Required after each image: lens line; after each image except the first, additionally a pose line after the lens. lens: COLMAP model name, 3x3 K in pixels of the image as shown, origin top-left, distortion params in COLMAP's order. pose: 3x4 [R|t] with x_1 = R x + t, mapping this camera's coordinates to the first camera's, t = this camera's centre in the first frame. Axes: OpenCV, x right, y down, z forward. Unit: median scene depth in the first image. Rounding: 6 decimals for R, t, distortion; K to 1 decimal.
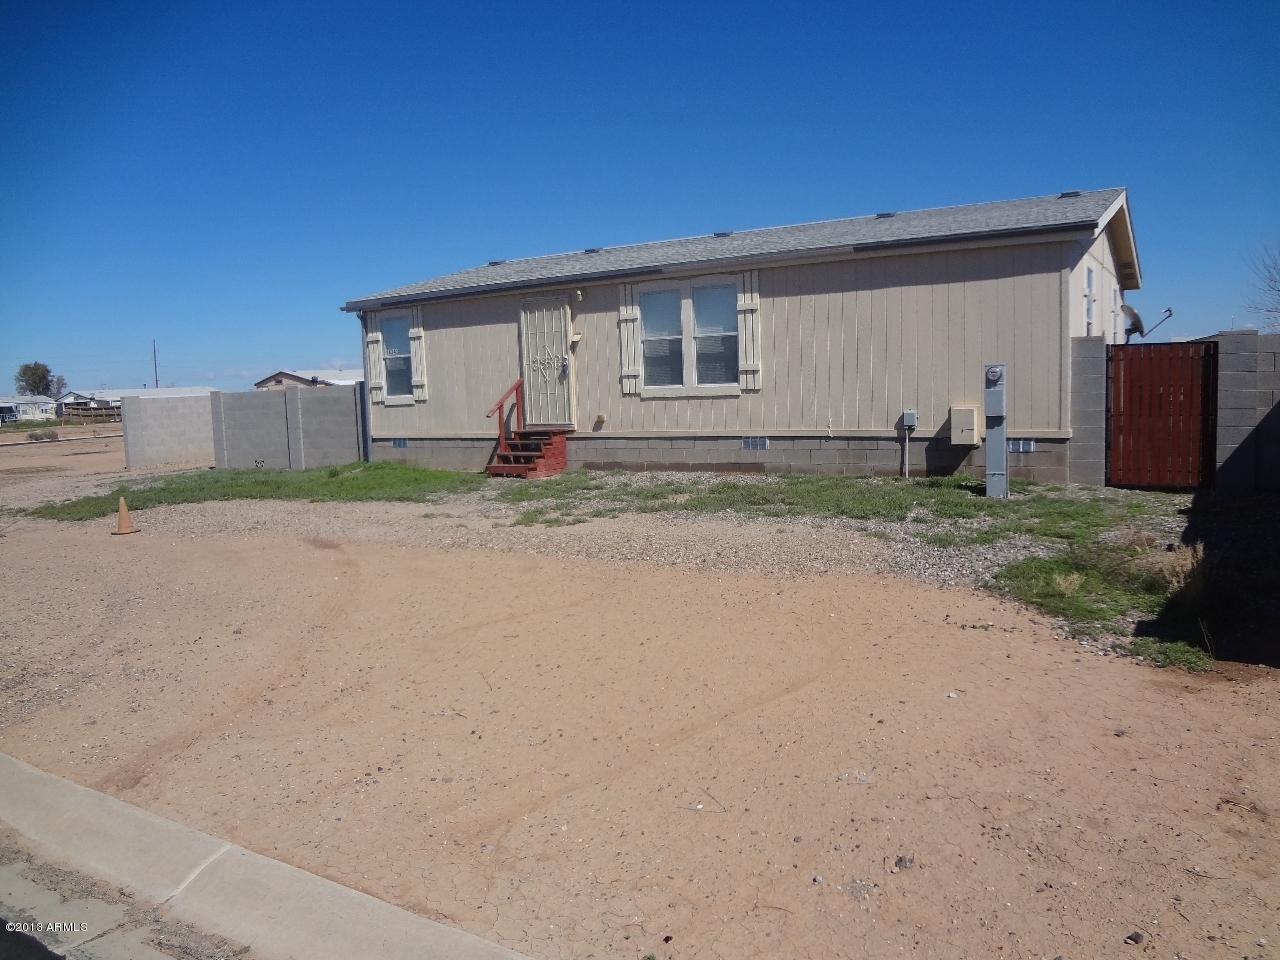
lens RADIAL K [[1007.2, 0, 640.0], [0, 1007.2, 480.0], [0, 0, 1]] dist [-0.073570, 0.002205]
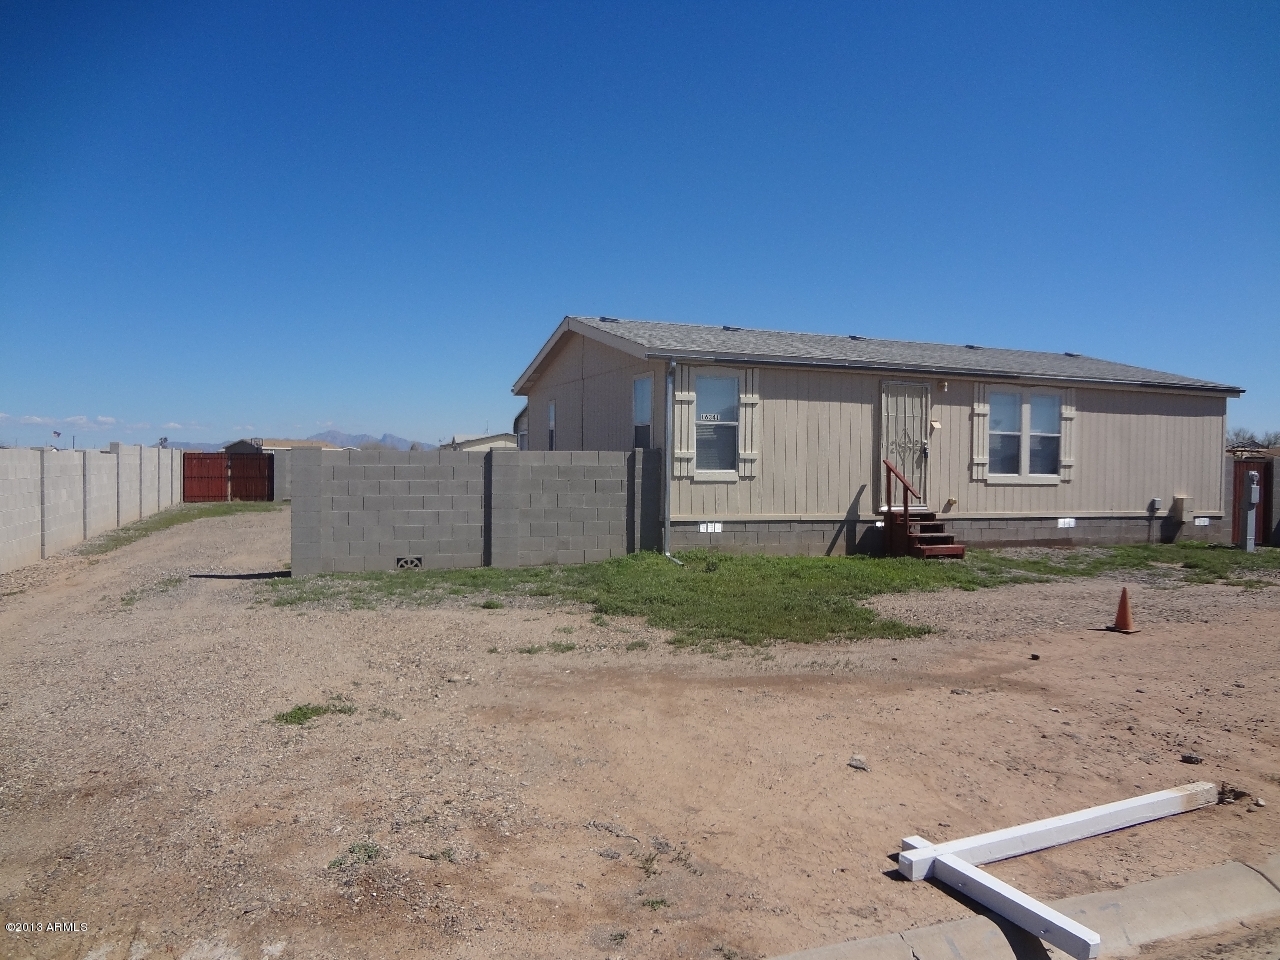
lens RADIAL K [[938.4, 0, 635.8], [0, 938.4, 460.4], [0, 0, 1]] dist [-0.063792, 0.011888]
pose [[0.580462, 0.050819, 0.812700, -1.075641], [0.040914, 0.994970, -0.091439, -0.027846], [-0.813259, 0.086328, 0.575463, 0.712225]]
